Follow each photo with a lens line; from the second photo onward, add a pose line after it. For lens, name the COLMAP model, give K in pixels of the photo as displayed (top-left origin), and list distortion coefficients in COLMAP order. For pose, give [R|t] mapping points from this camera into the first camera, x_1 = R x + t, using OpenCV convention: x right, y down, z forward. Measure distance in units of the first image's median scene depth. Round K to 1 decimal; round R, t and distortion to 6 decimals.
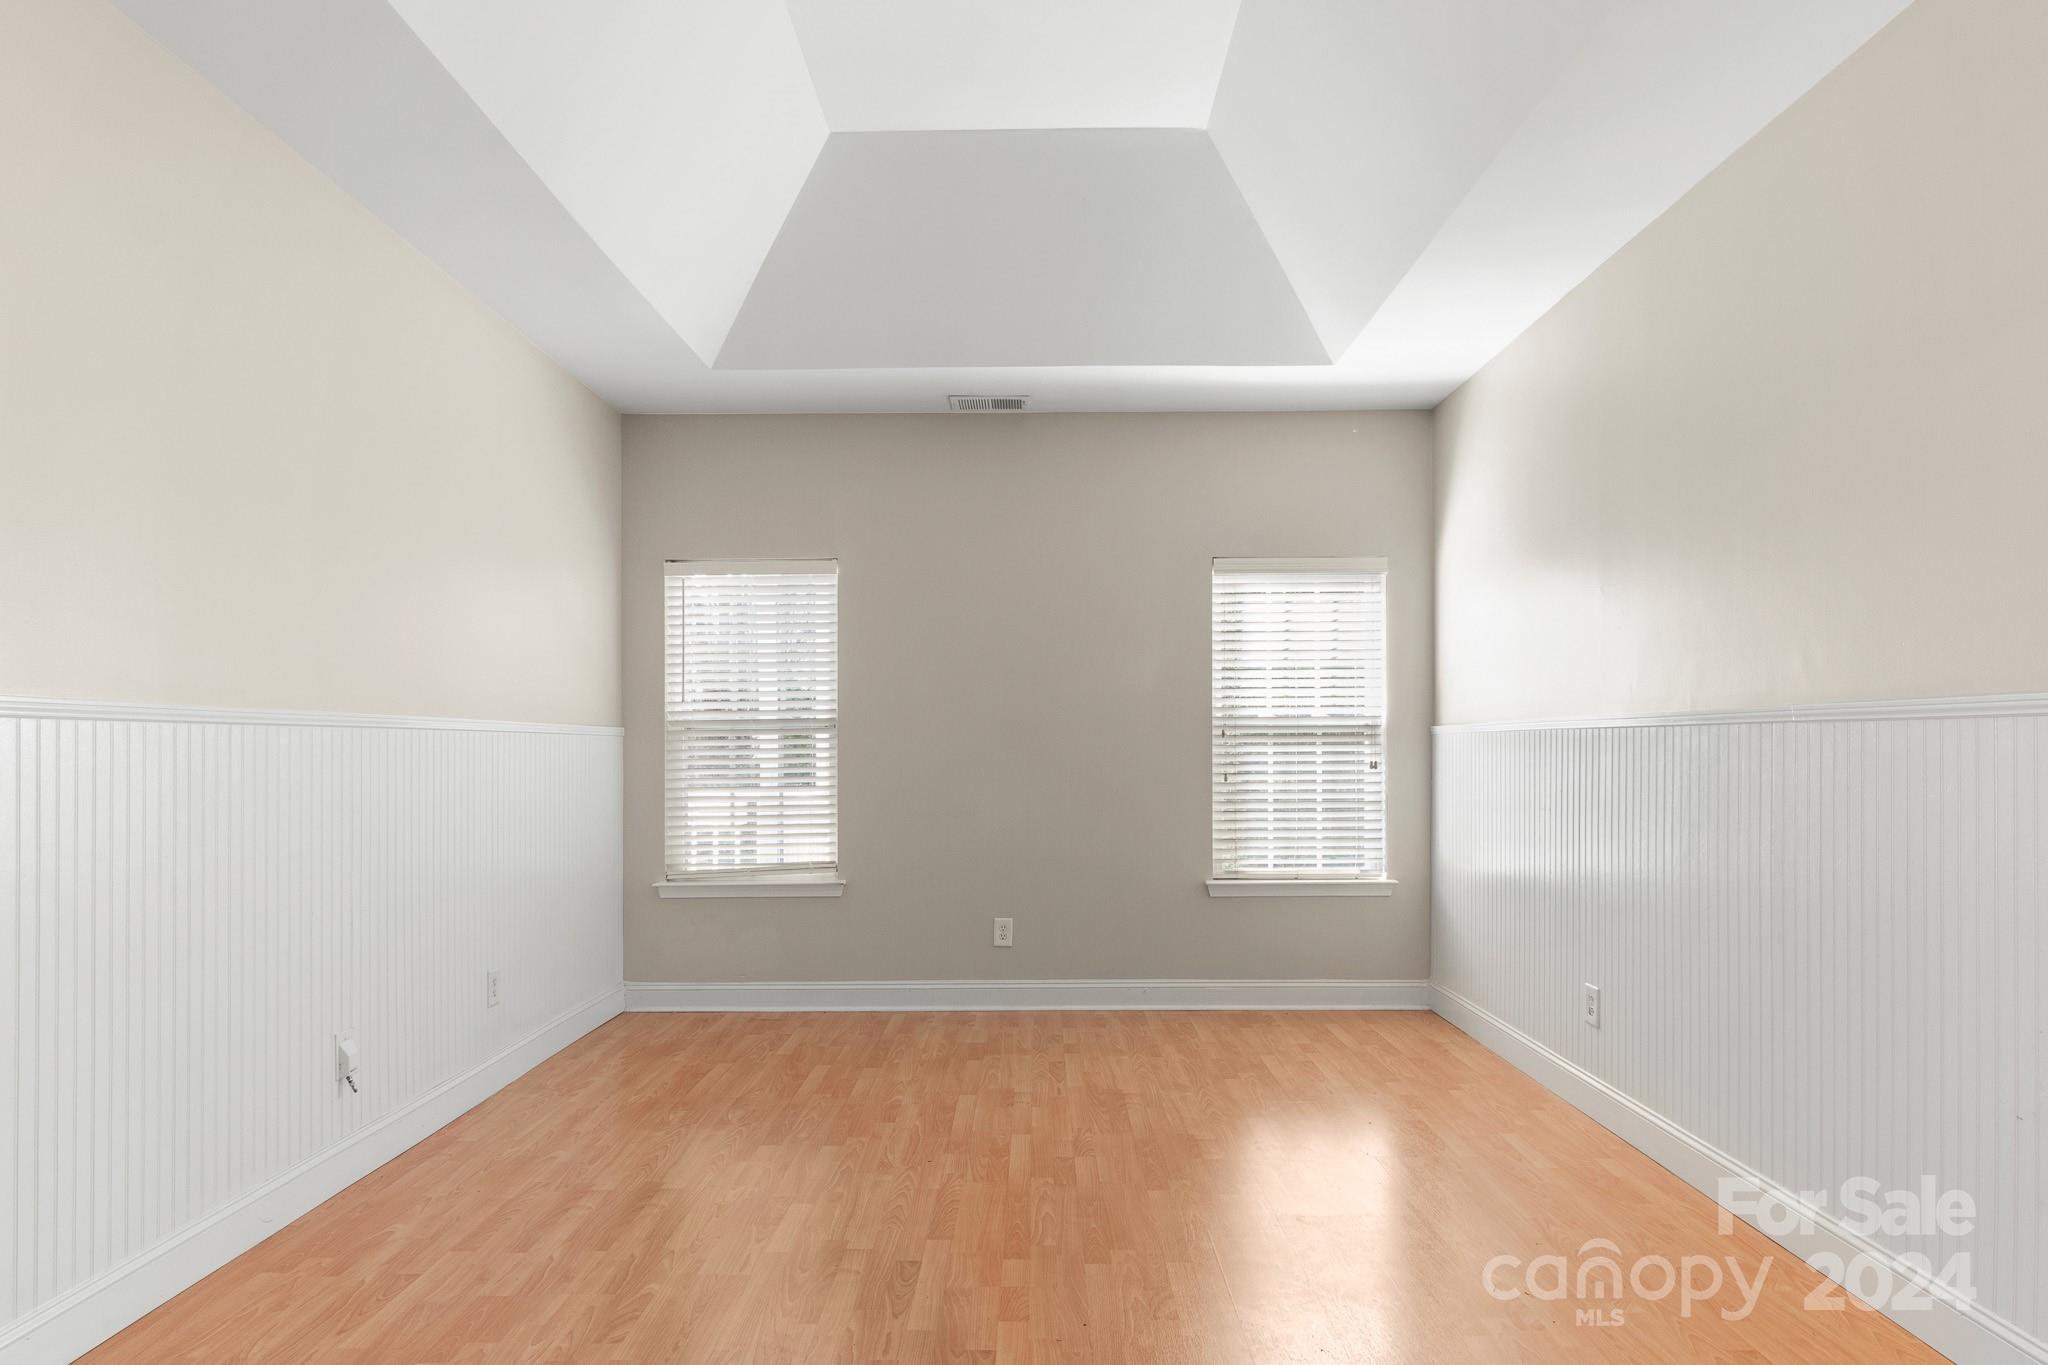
lens RADIAL K [[1060.2, 0, 981.5], [0, 1060.2, 748.8], [0, 0, 1]] dist [-0.004039, 0.002324]
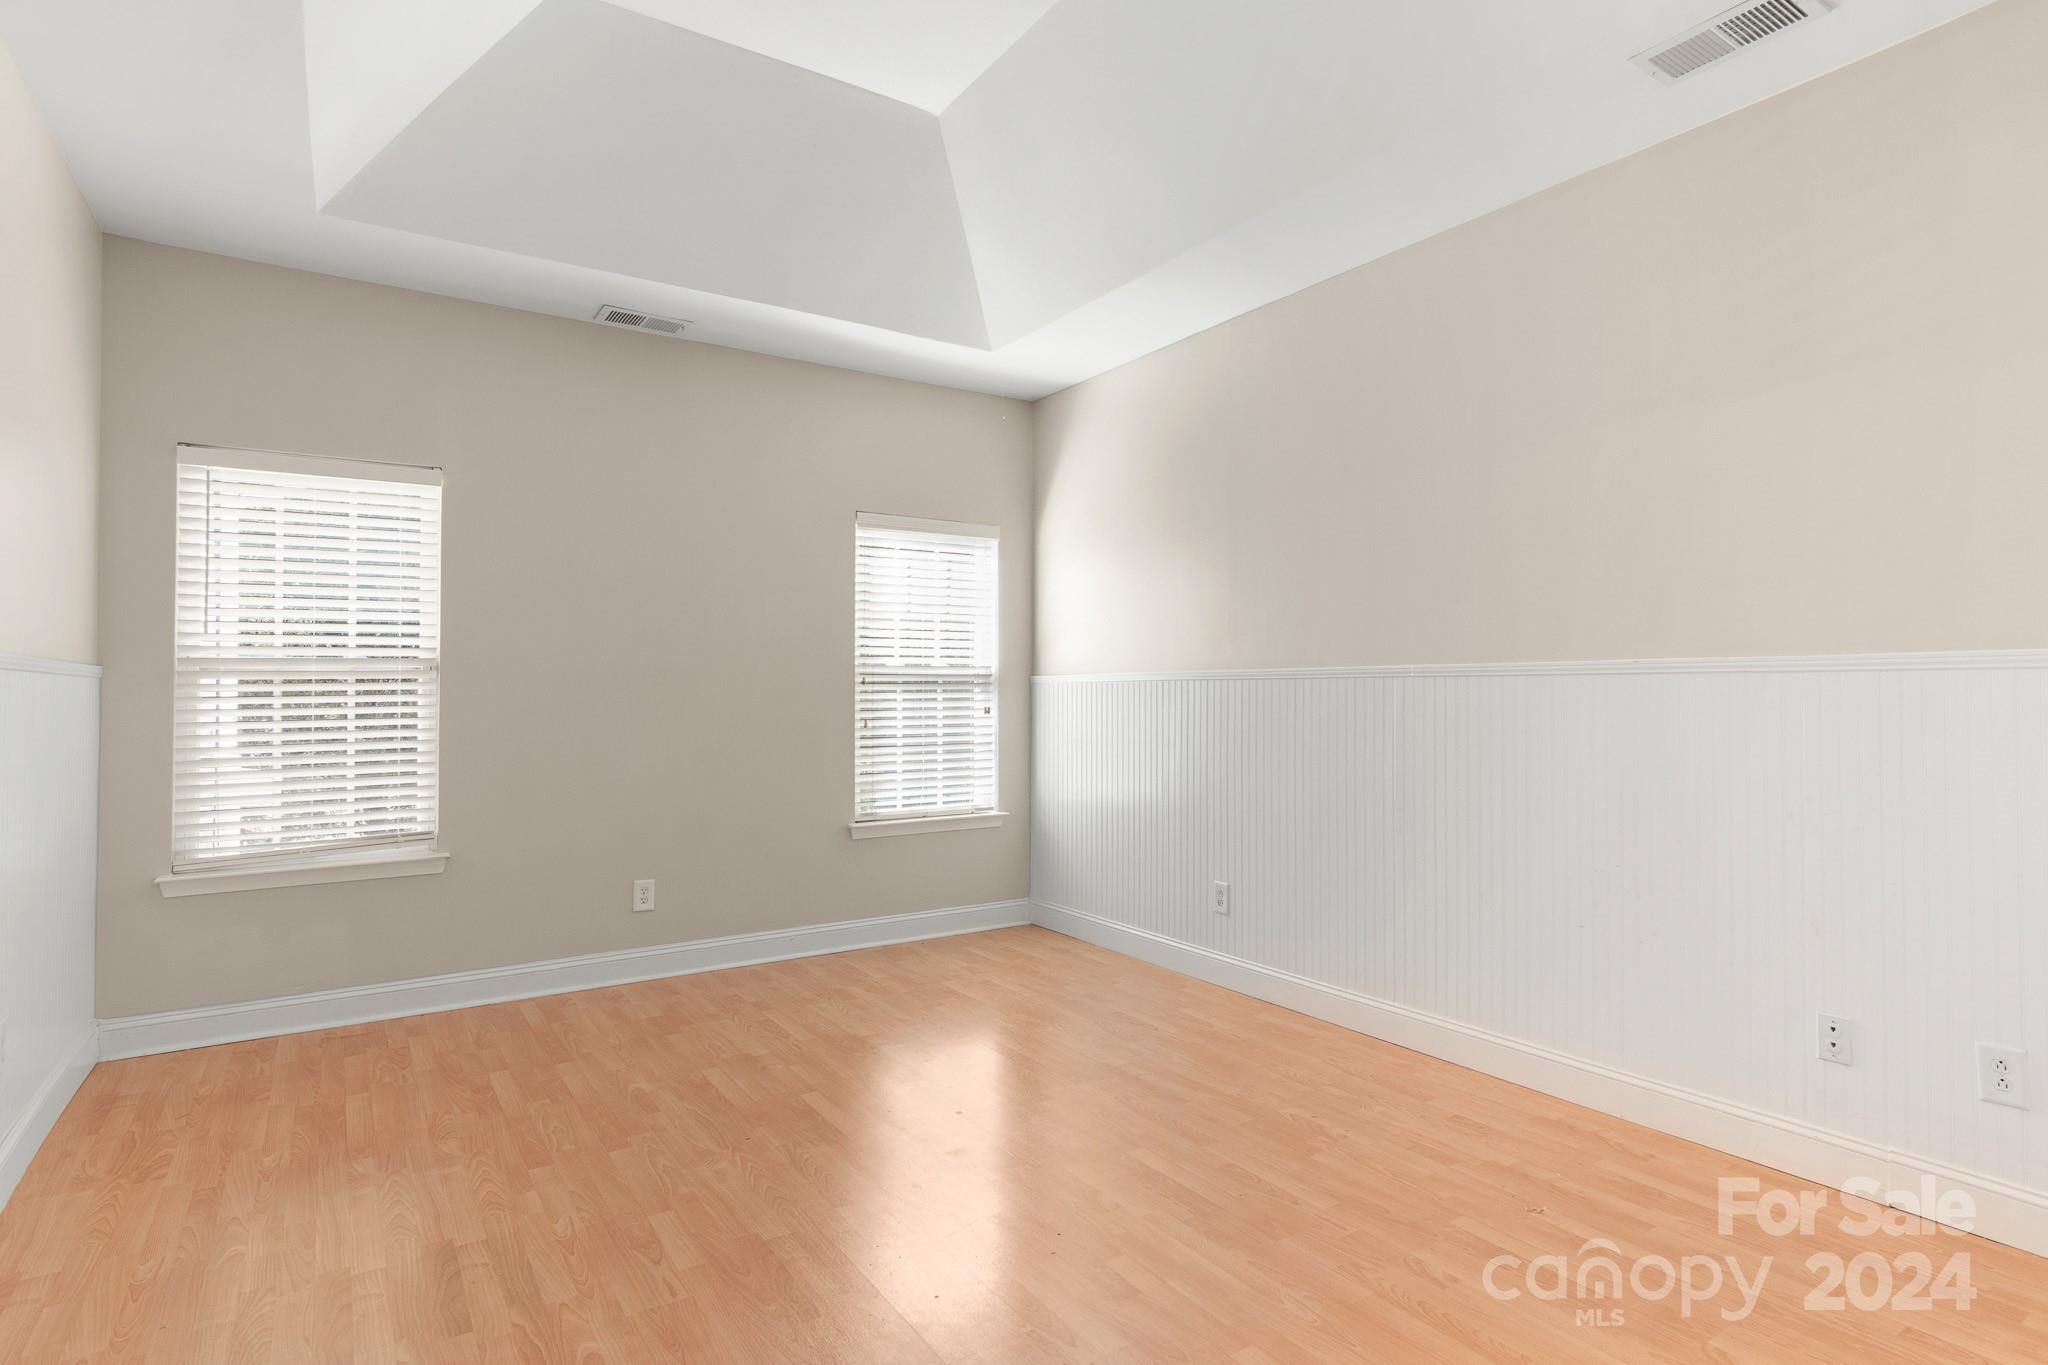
lens RADIAL K [[1060.2, 0, 1018.9], [0, 1060.2, 682.1], [0, 0, 1]] dist [-0.004039, 0.002324]
pose [[0.827810, 0.007323, 0.560960, -0.229604], [-0.000040, 0.999916, -0.012995, 0.000243], [-0.561008, 0.010735, 0.827741, 0.055985]]
